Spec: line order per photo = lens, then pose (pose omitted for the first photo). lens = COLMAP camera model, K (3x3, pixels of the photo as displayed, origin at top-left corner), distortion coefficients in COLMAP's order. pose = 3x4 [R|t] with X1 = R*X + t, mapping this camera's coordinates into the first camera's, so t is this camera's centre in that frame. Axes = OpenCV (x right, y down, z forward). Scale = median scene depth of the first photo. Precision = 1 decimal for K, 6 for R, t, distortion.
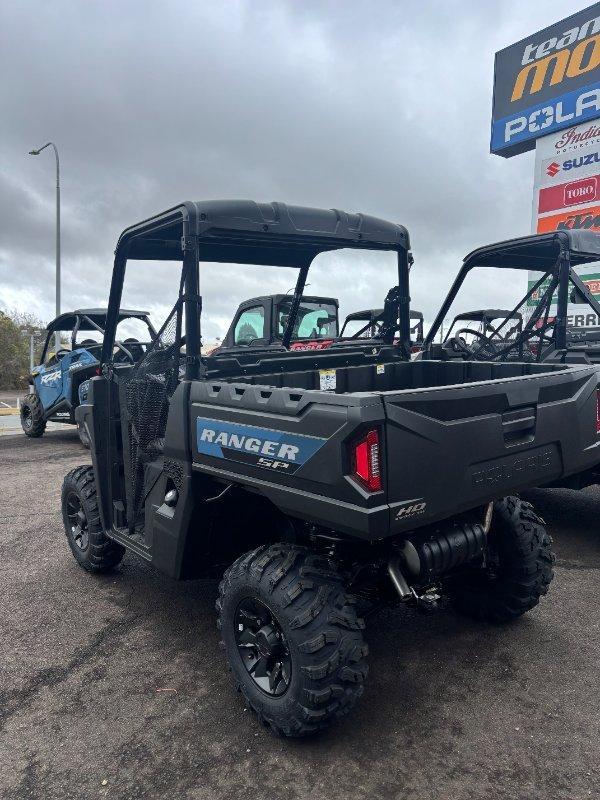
lens RADIAL K [[606.5, 0, 296.2], [0, 606.5, 399.0], [0, 0, 1]] dist [0.070960, -0.081316]
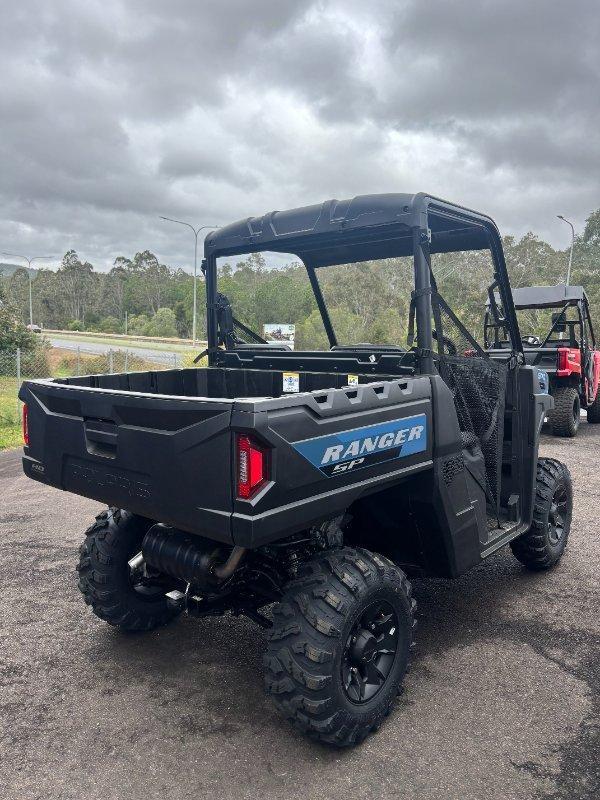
lens RADIAL K [[610.0, 0, 296.0], [0, 610.0, 397.3], [0, 0, 1]] dist [0.043058, -0.029353]
pose [[0.160369, 0.141029, -0.976930, 1.157482], [-0.100032, 0.986967, 0.126057, -0.150247], [0.981975, 0.077508, 0.172386, 0.944111]]
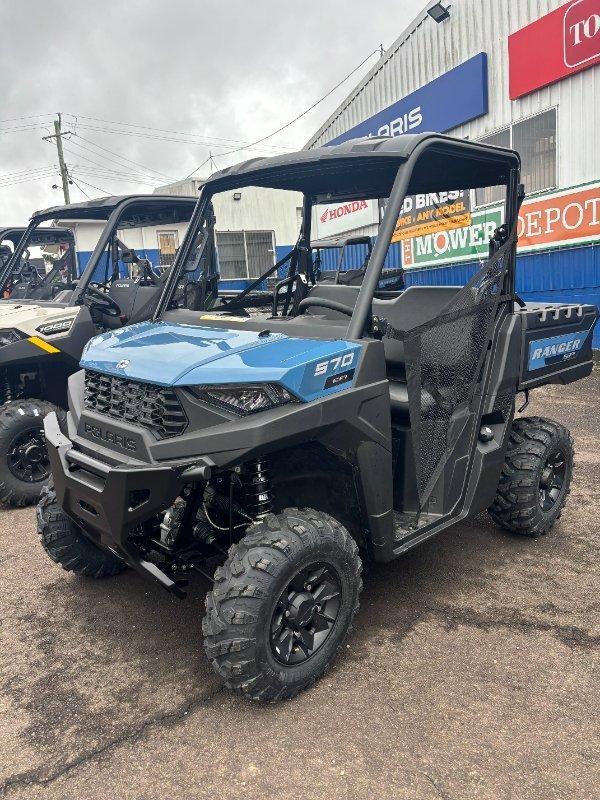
lens RADIAL K [[612.2, 0, 292.0], [0, 612.2, 401.2], [0, 0, 1]] dist [0.026062, -0.000901]
pose [[-0.103364, -0.171766, 0.979700, -1.255295], [0.123659, 0.975115, 0.184008, -0.131815], [-0.986927, 0.140168, -0.079552, 1.492171]]
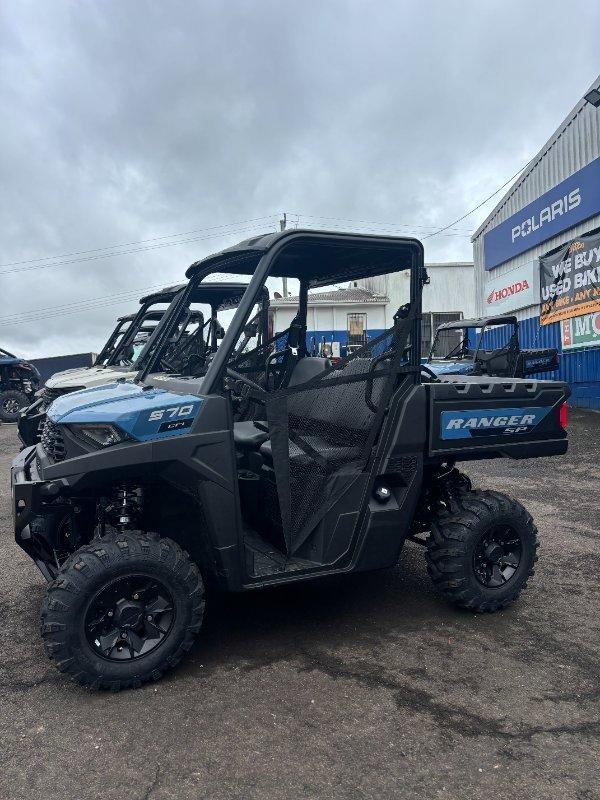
lens RADIAL K [[609.4, 0, 300.0], [0, 609.4, 400.0], [0, 0, 1]] dist [0.057052, -0.058279]
pose [[0.221623, -0.040773, 0.974280, -1.386304], [0.094598, 0.995312, 0.020134, -0.046181], [-0.970533, 0.087703, 0.224441, 0.942204]]
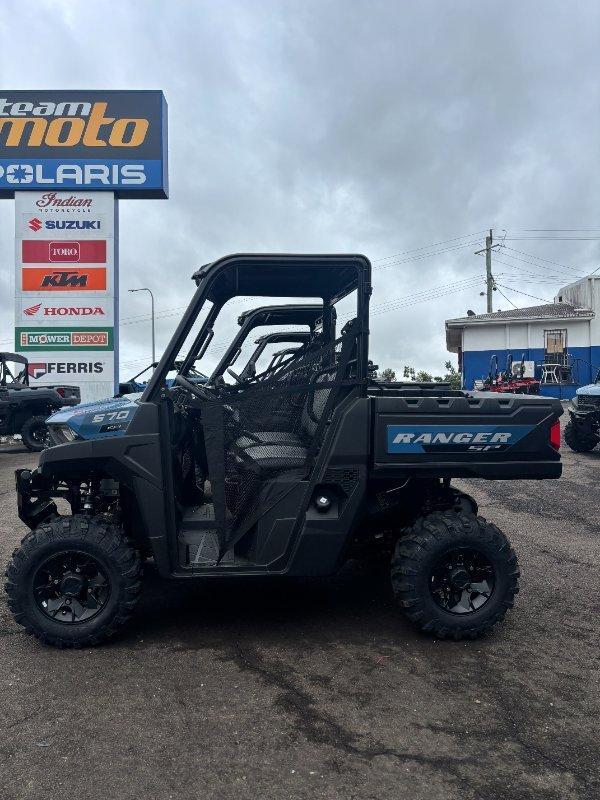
lens RADIAL K [[610.0, 0, 296.0], [0, 610.0, 397.3], [0, 0, 1]] dist [0.043058, -0.029353]
pose [[0.548758, 0.002392, 0.835978, -1.251291], [0.068777, 0.996477, -0.047999, 0.018029], [-0.833147, 0.083836, 0.546660, 0.435077]]
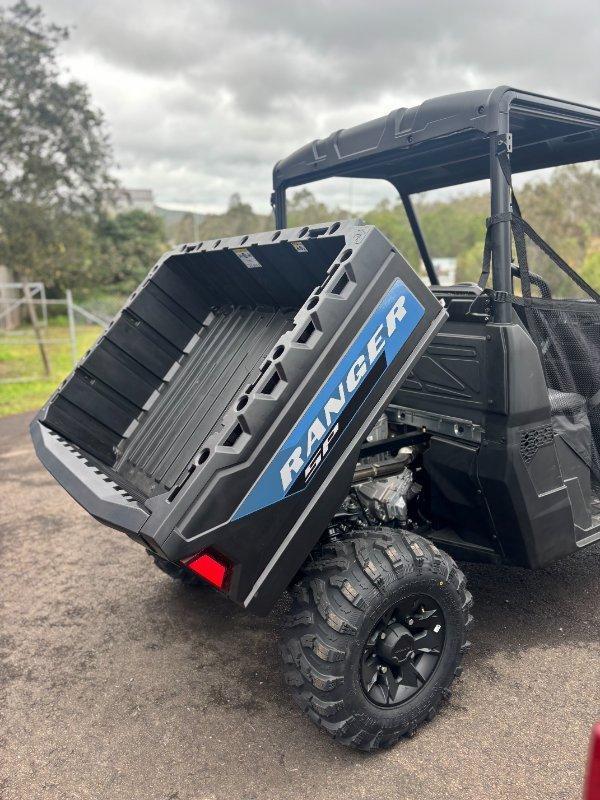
lens RADIAL K [[612.2, 0, 292.0], [0, 612.2, 401.2], [0, 0, 1]] dist [0.026062, -0.000901]
pose [[-0.097643, 0.243213, -0.965046, 1.041590], [-0.066500, 0.965918, 0.250161, -0.166945], [0.992997, 0.088602, -0.078142, 1.116360]]
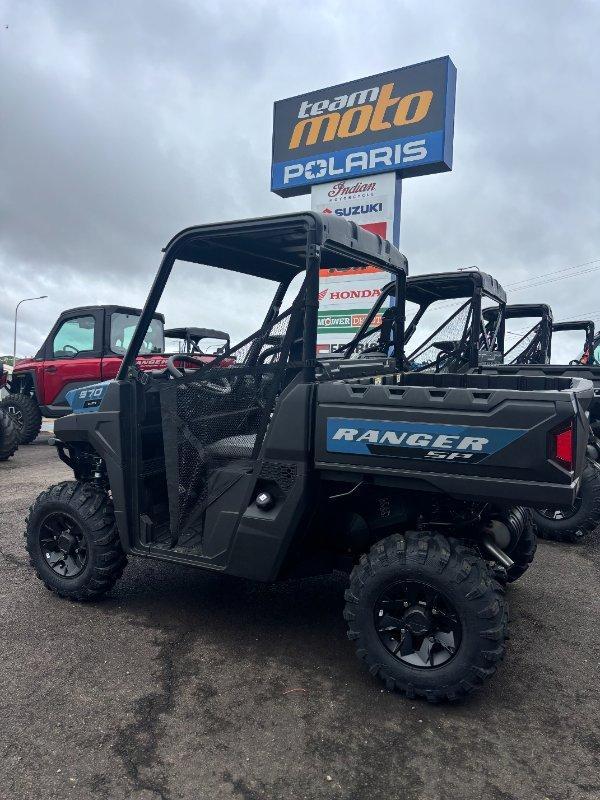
lens RADIAL K [[607.0, 0, 292.1], [0, 607.0, 396.9], [0, 0, 1]] dist [0.049590, -0.054762]
pose [[0.909367, 0.008437, 0.415908, -0.614797], [0.007461, 0.999303, -0.036584, 0.030109], [-0.415927, 0.036372, 0.908670, 0.073014]]
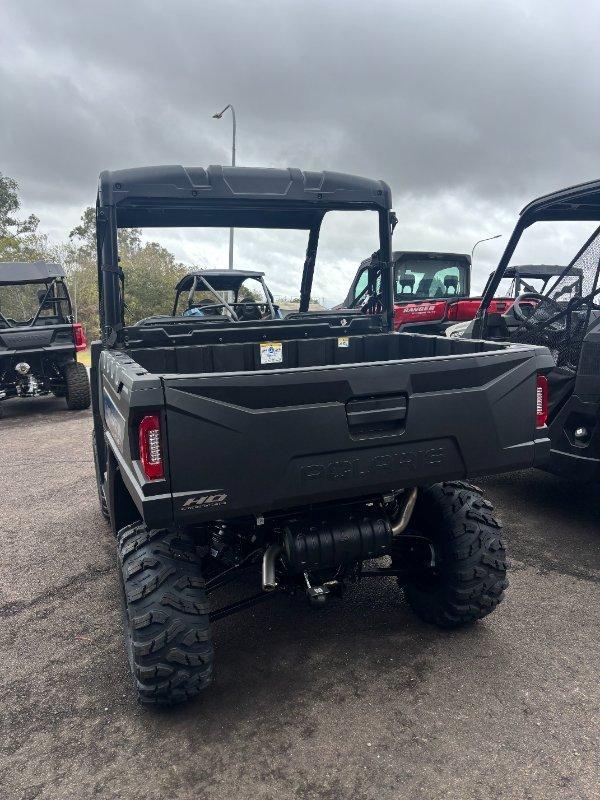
lens RADIAL K [[609.4, 0, 300.0], [0, 609.4, 400.0], [0, 0, 1]] dist [0.057052, -0.058279]
pose [[0.954993, 0.056074, -0.291281, 0.426000], [-0.035026, 0.996417, 0.076985, -0.036992], [0.294554, -0.063318, 0.953535, 0.107194]]
